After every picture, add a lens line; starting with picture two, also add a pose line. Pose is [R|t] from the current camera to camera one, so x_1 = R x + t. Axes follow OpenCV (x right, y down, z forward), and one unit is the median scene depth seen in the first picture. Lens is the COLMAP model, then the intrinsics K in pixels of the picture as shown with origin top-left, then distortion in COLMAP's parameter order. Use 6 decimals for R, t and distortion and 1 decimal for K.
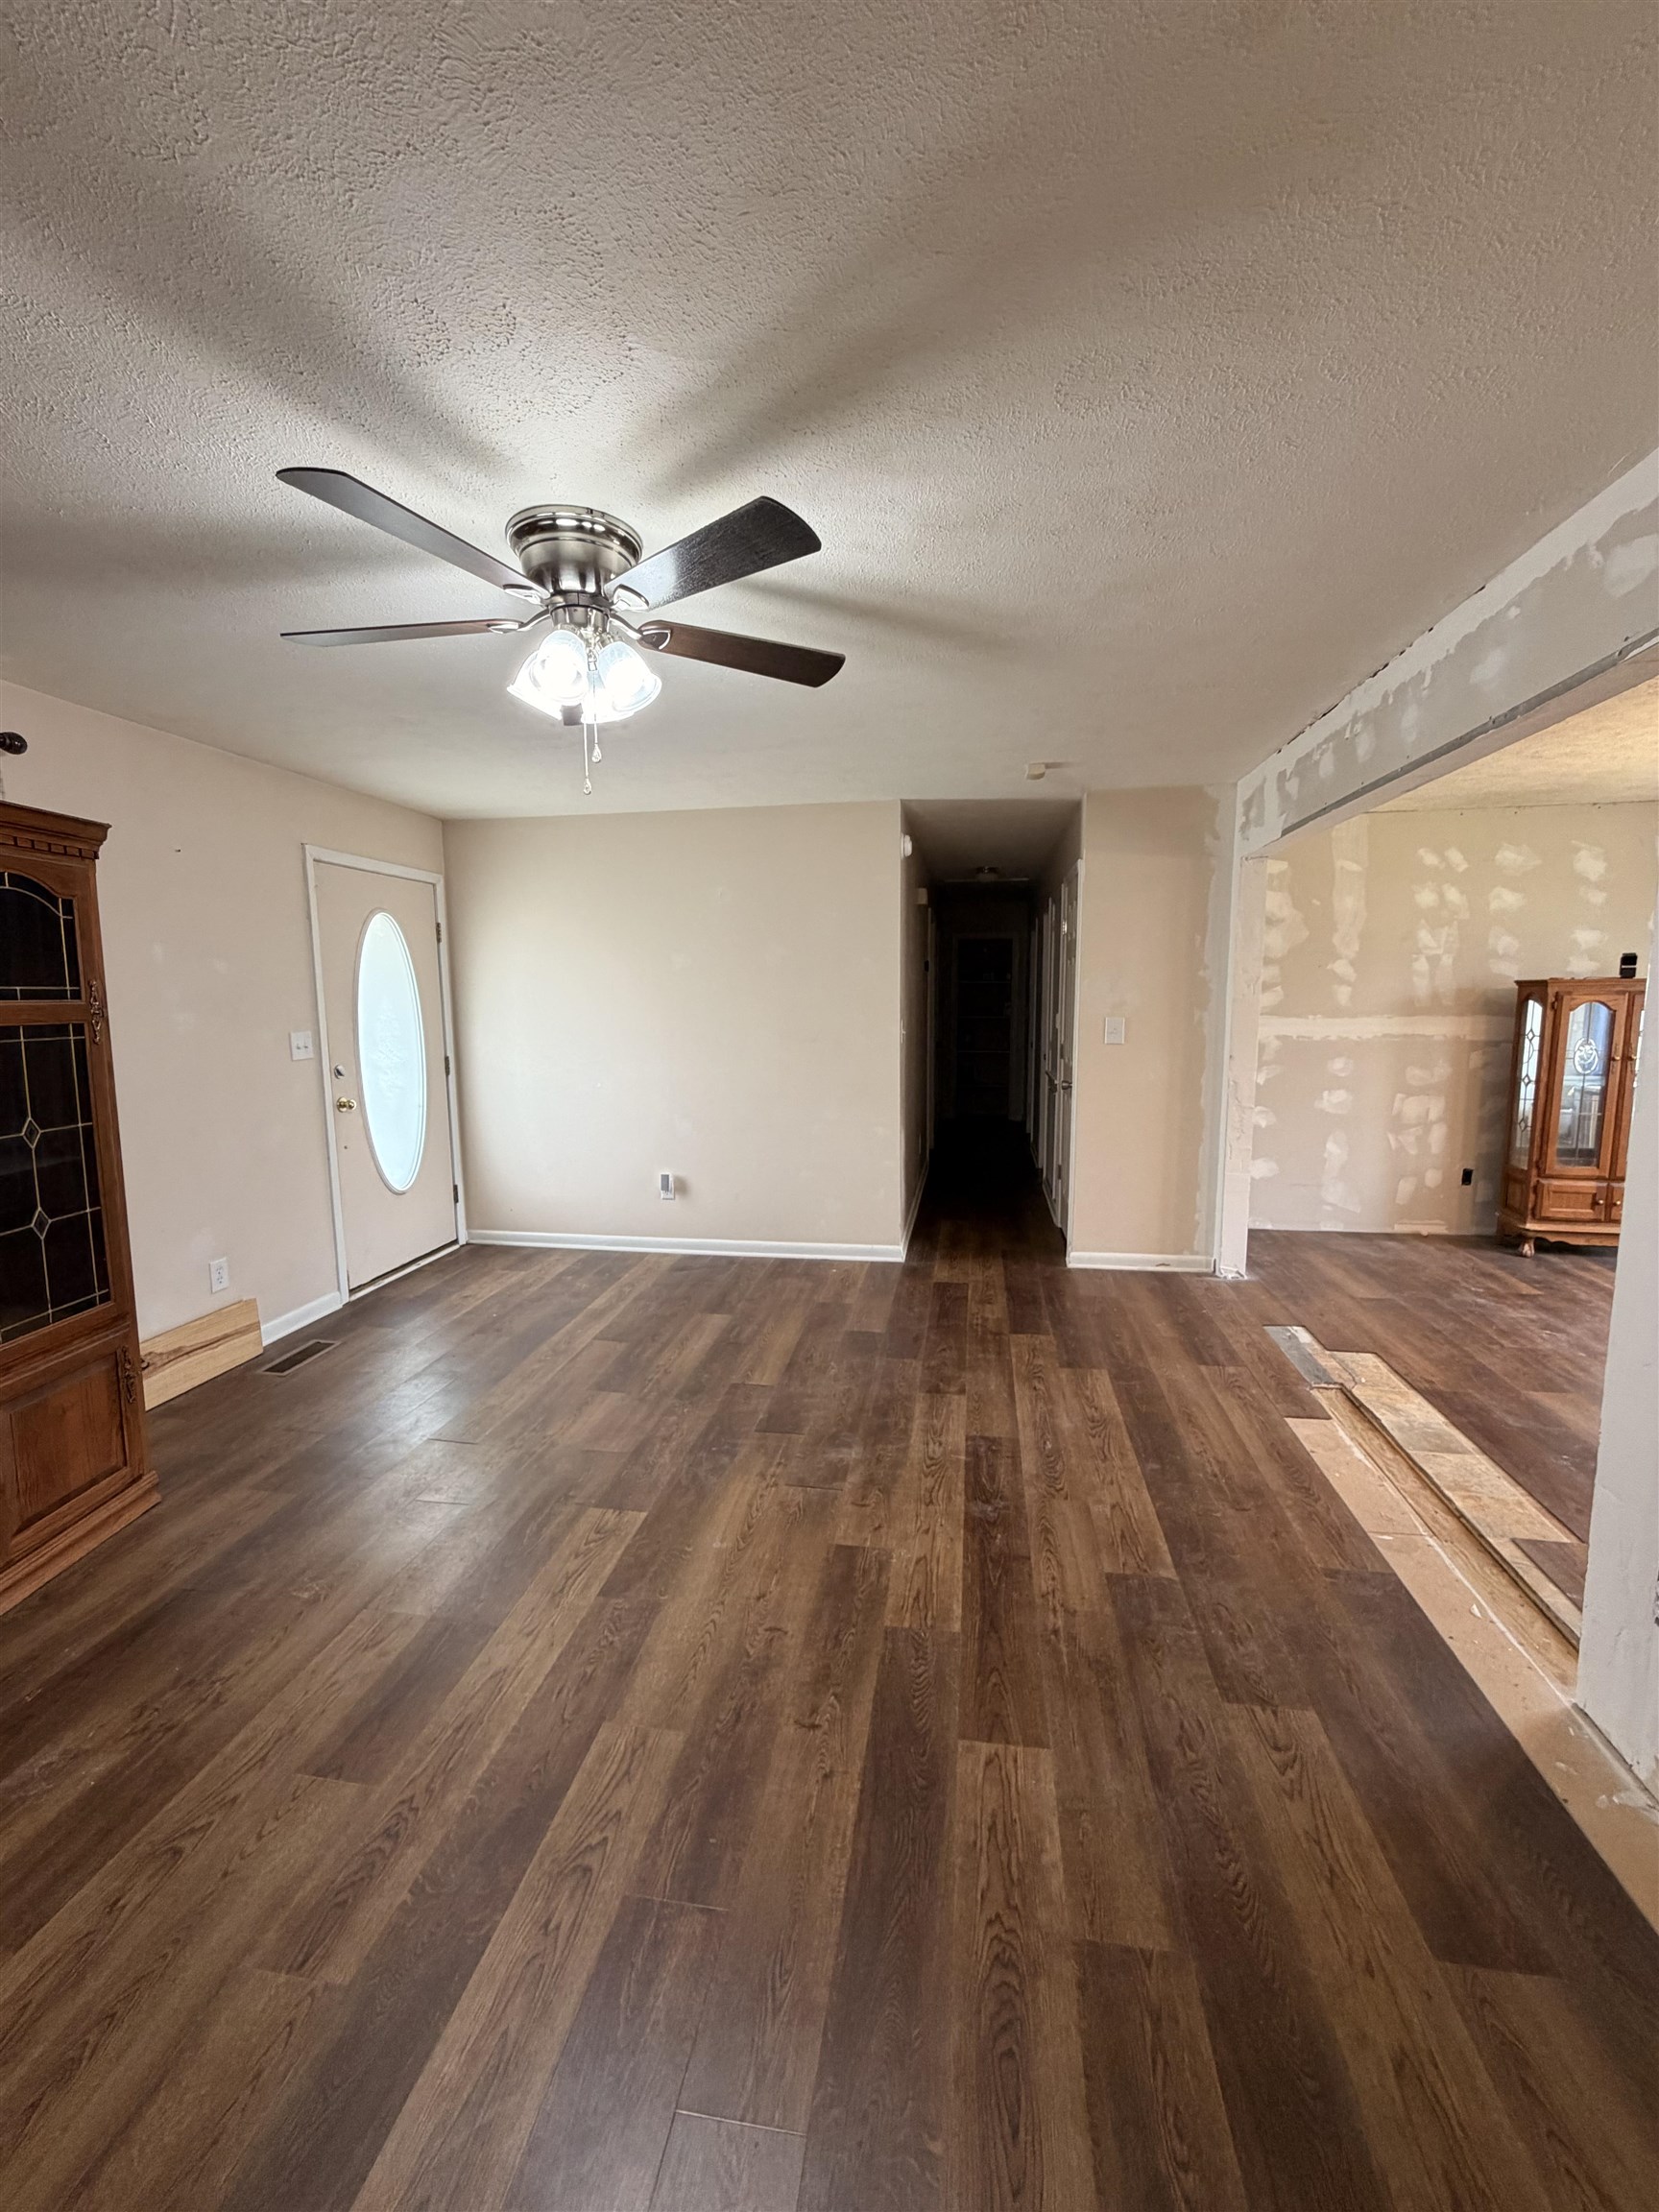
lens RADIAL K [[888.2, 0, 834.4], [0, 888.2, 1101.9], [0, 0, 1]] dist [-0.000156, 0.000178]
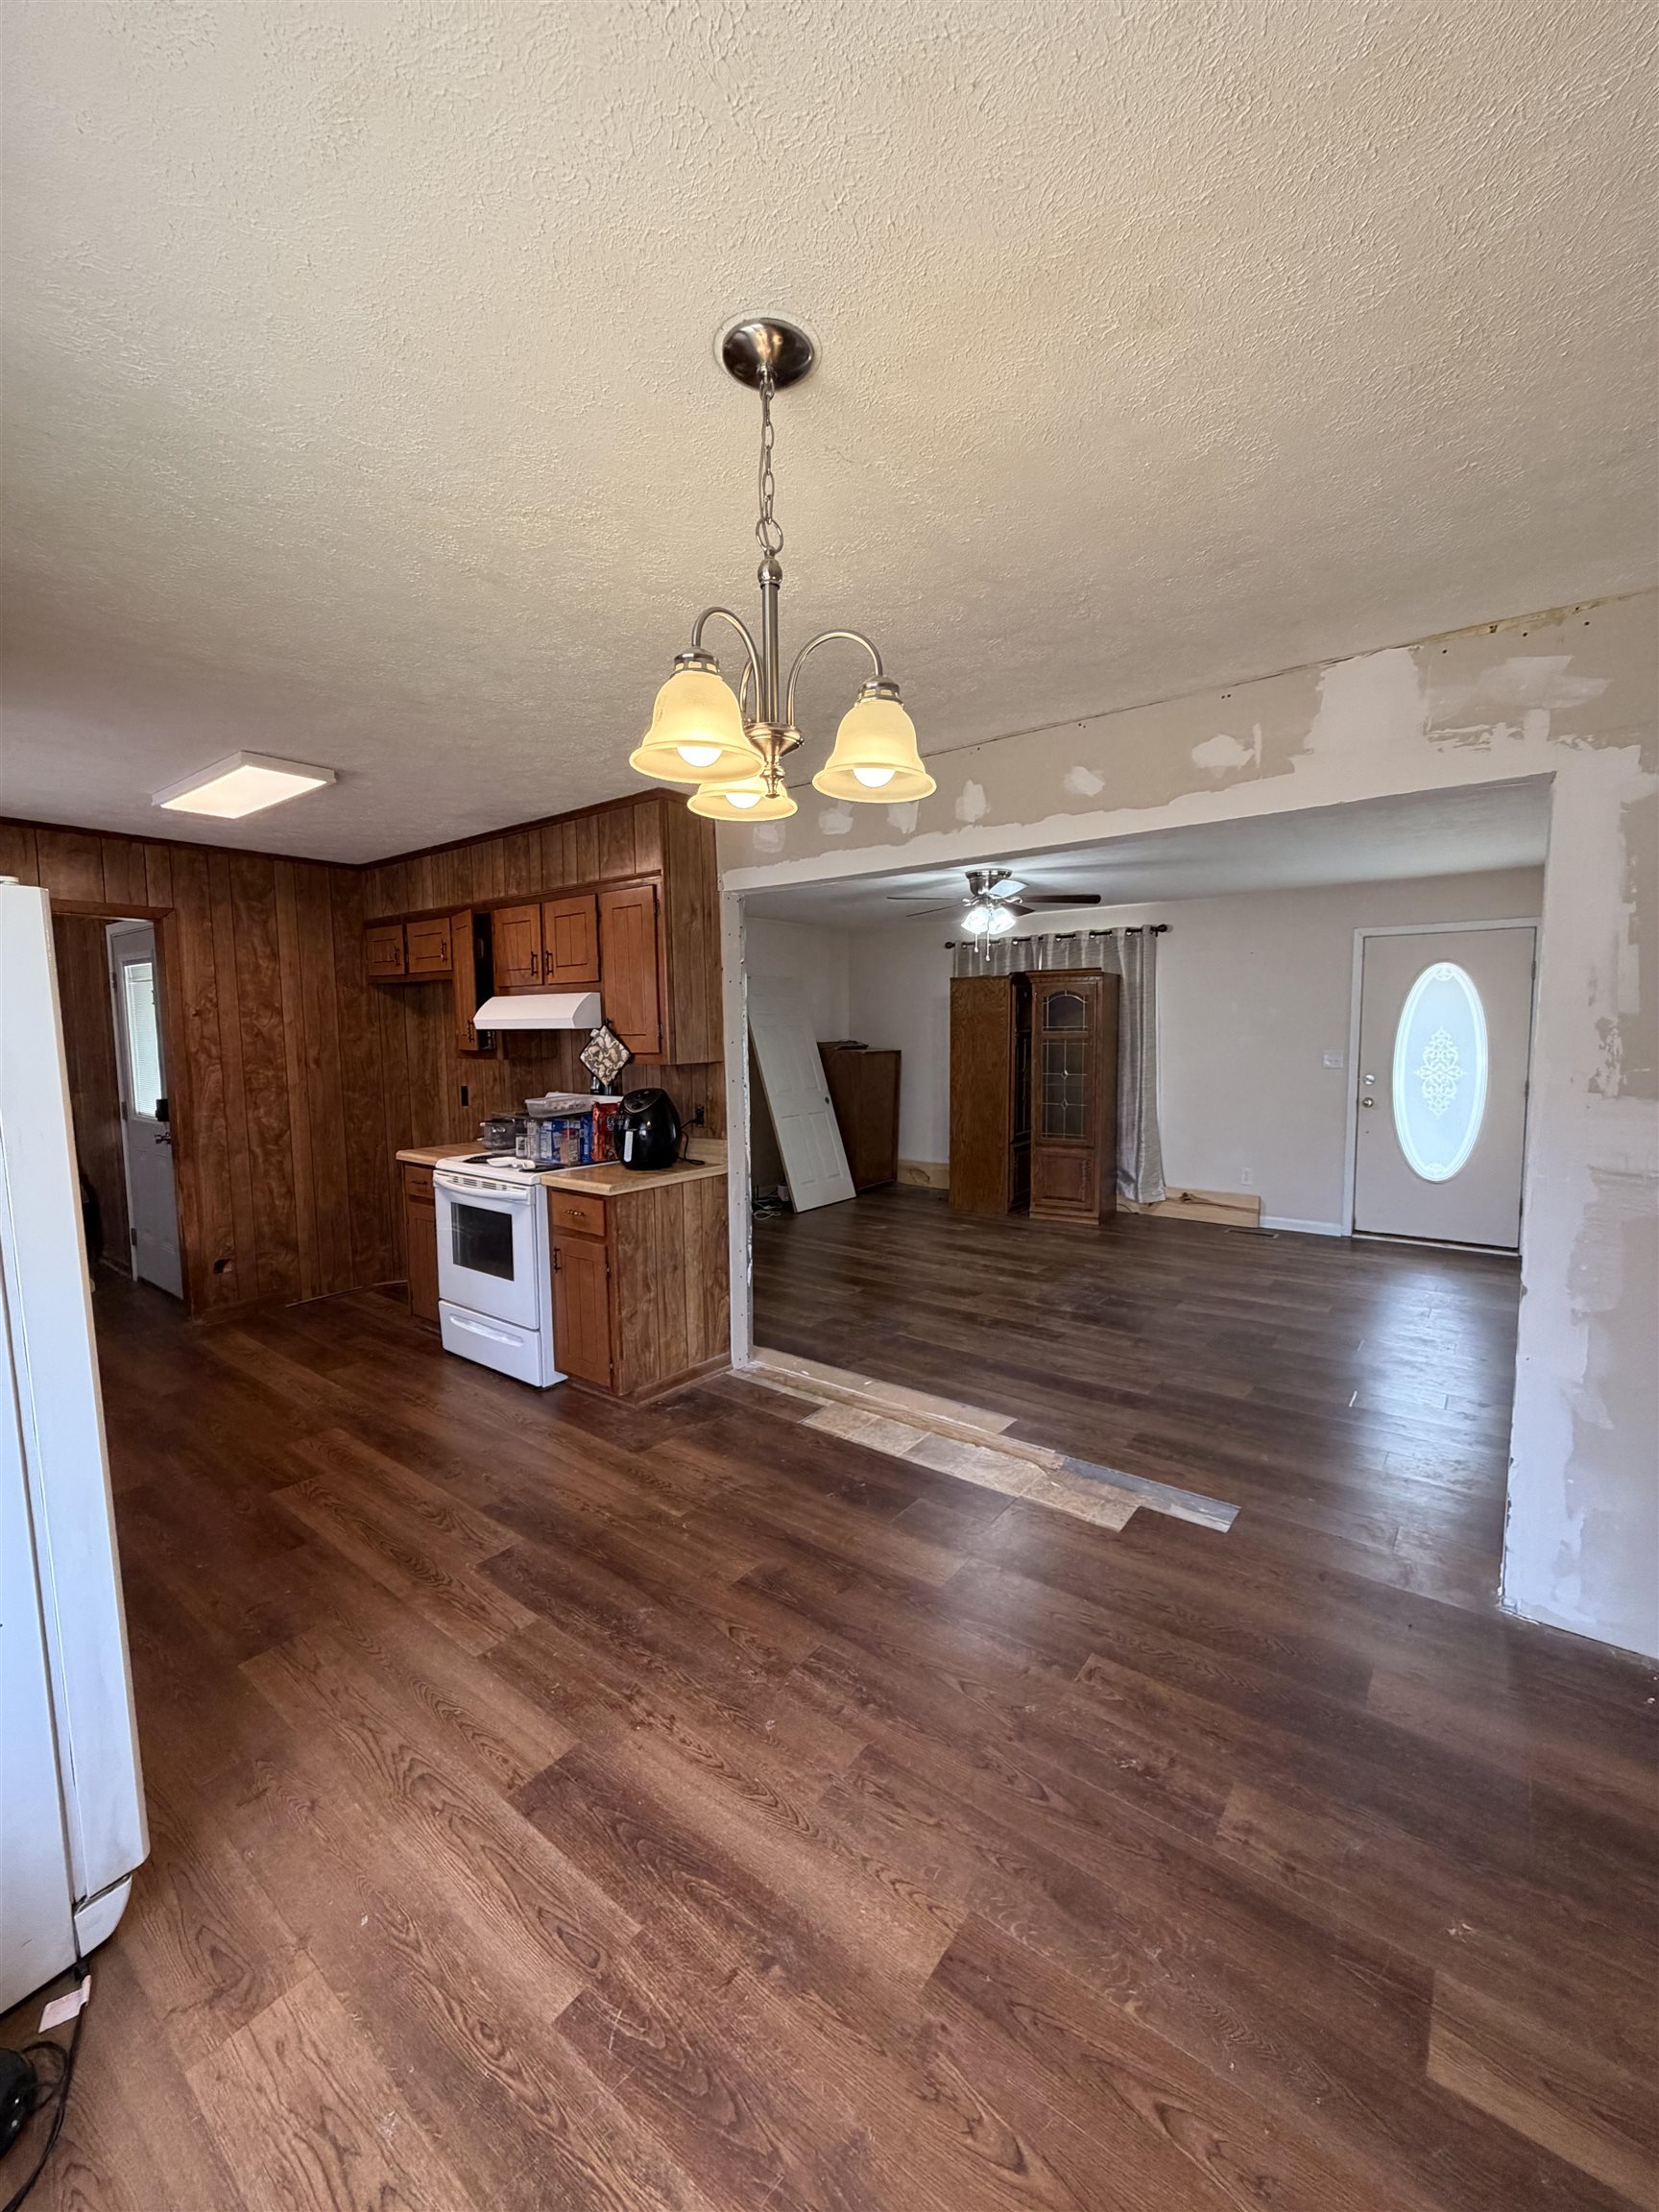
lens RADIAL K [[888.2, 0, 833.9], [0, 888.2, 1105.0], [0, 0, 1]] dist [-0.000156, 0.000178]
pose [[-0.481450, 0.091752, -0.871658, 0.944412], [-0.092321, 0.983665, 0.154534, -0.114721], [0.871598, 0.154873, -0.465115, 0.763331]]
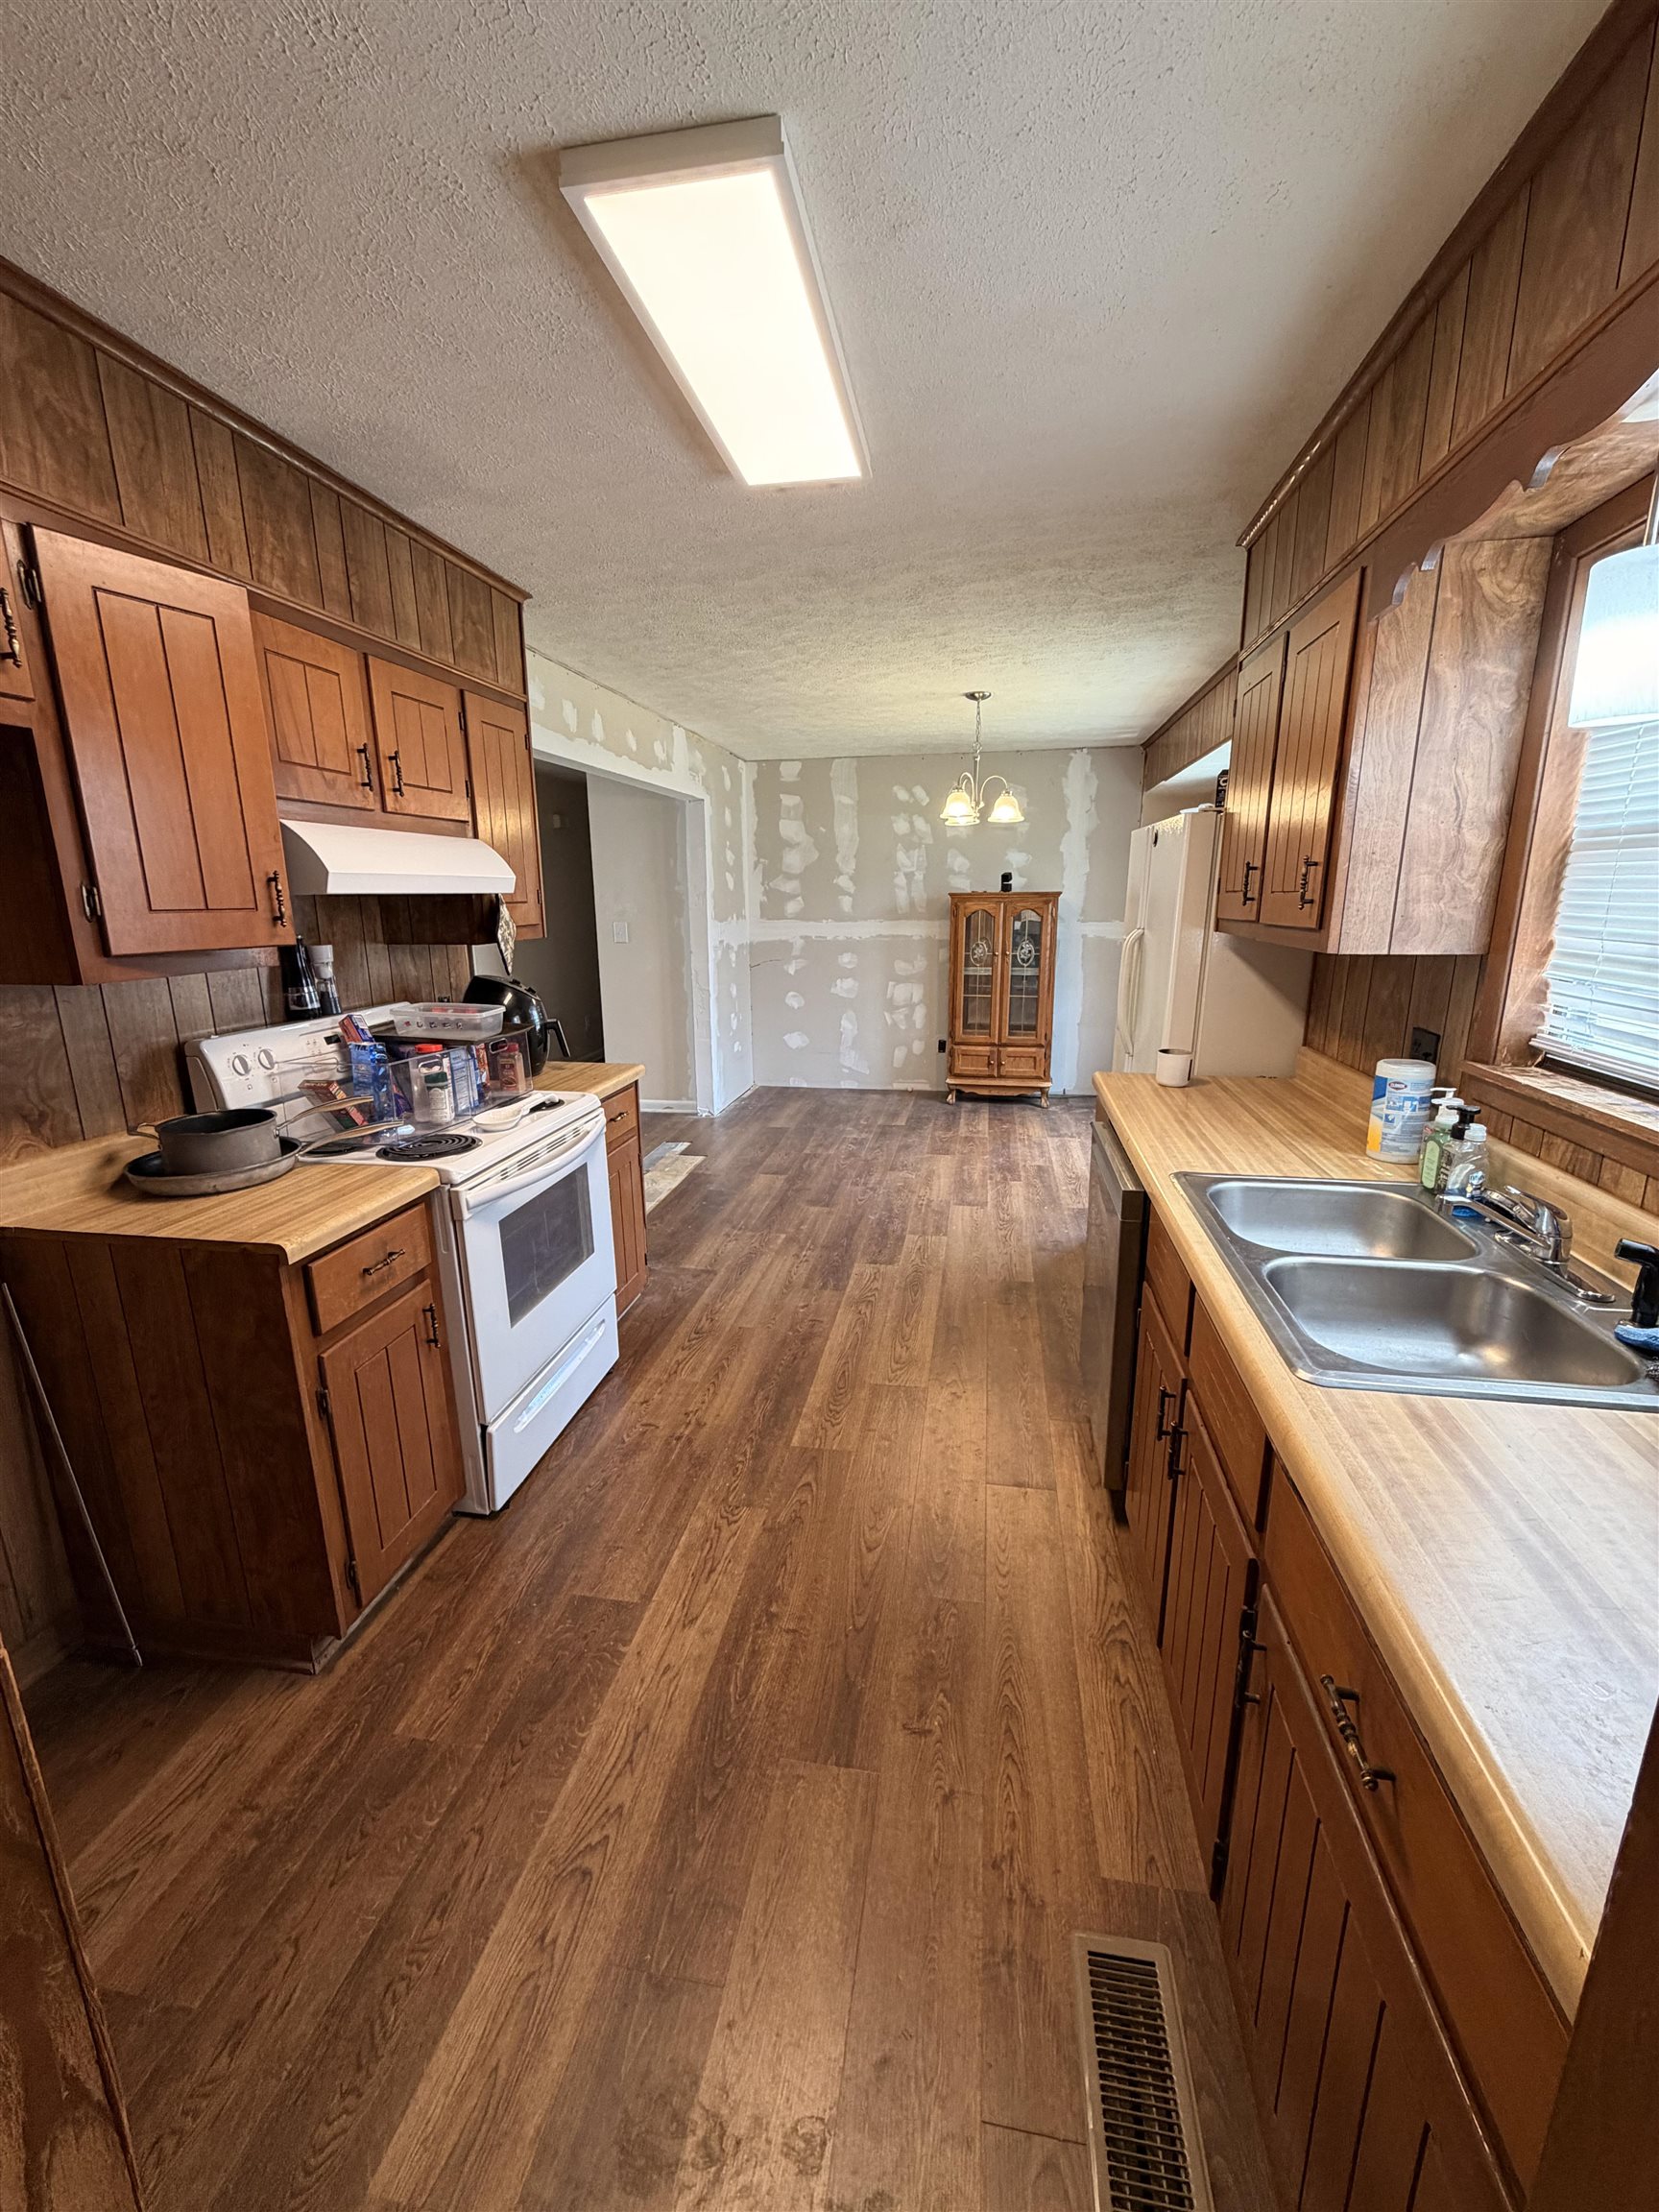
lens RADIAL K [[888.2, 0, 827.7], [0, 888.2, 1111.7], [0, 0, 1]] dist [-0.000156, 0.000178]
pose [[0.999879, 0.003087, -0.015241, 0.585493], [-0.001195, 0.992454, 0.122614, 0.020835], [0.015504, -0.122580, 0.992337, -0.318805]]
